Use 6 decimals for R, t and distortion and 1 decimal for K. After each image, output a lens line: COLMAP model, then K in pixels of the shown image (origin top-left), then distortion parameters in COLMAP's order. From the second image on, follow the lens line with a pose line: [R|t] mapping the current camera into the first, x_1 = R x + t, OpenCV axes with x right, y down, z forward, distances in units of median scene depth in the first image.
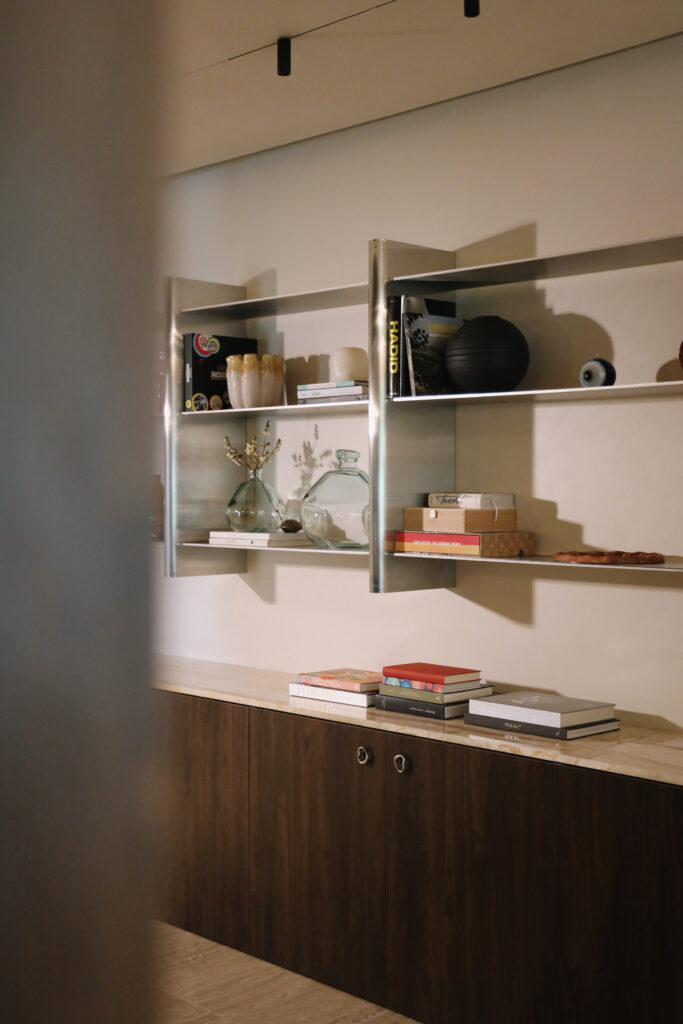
lens RADIAL K [[1388.5, 0, 343.0], [0, 1388.5, 521.4], [0, 0, 1]] dist [0.113831, 0.000000]
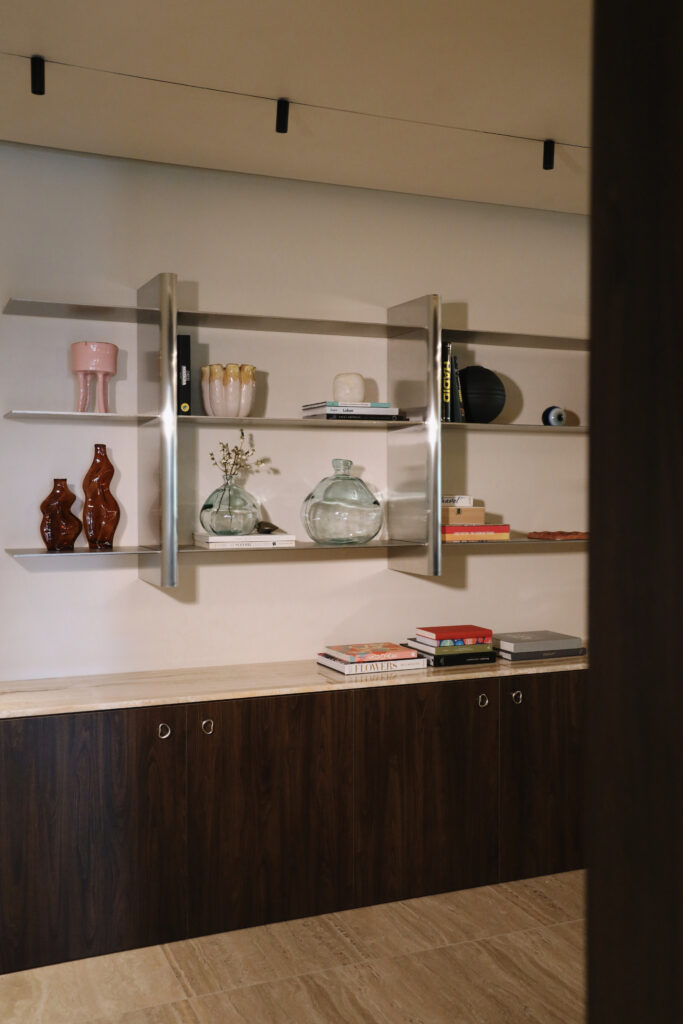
lens RADIAL K [[1022.5, 0, 337.0], [0, 1022.5, 507.1], [0, 0, 1]] dist [0.011783, 0.000000]
pose [[0.345350, -0.026997, 0.938086, -0.878571], [0.021499, 0.999551, 0.020851, -0.031924], [-0.938228, 0.012968, 0.345775, 0.766079]]
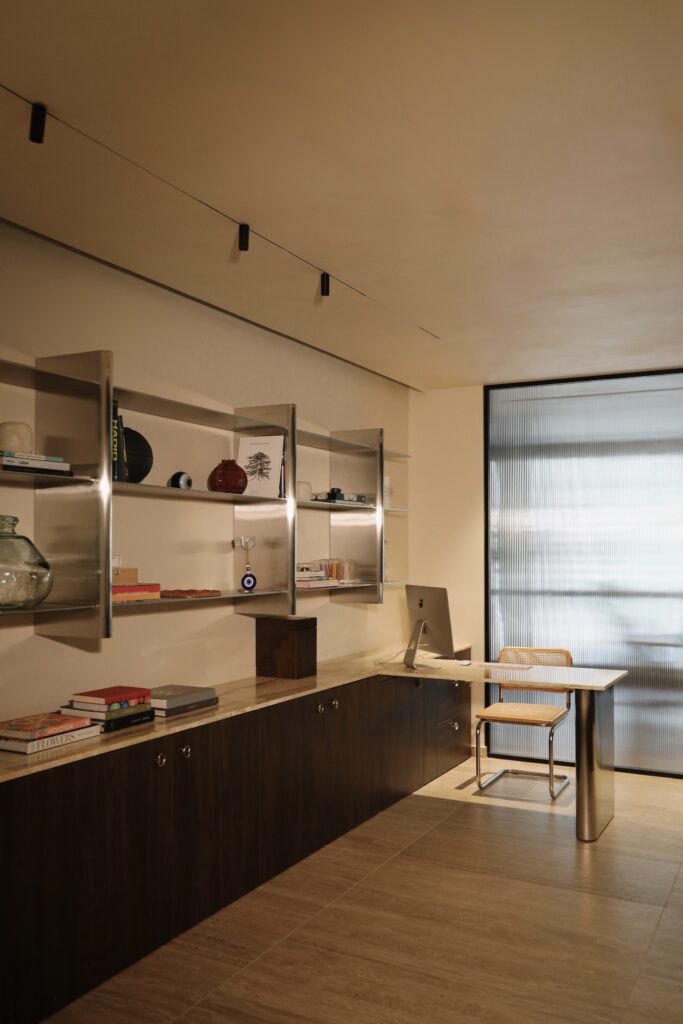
lens RADIAL K [[874.8, 0, 363.0], [0, 874.8, 531.7], [0, 0, 1]] dist [-0.044015, 0.072414]
pose [[-0.338956, 0.015322, 0.940677, -0.777806], [0.018463, 0.999783, -0.009632, -0.030455], [-0.940621, 0.014103, -0.339166, 1.051638]]
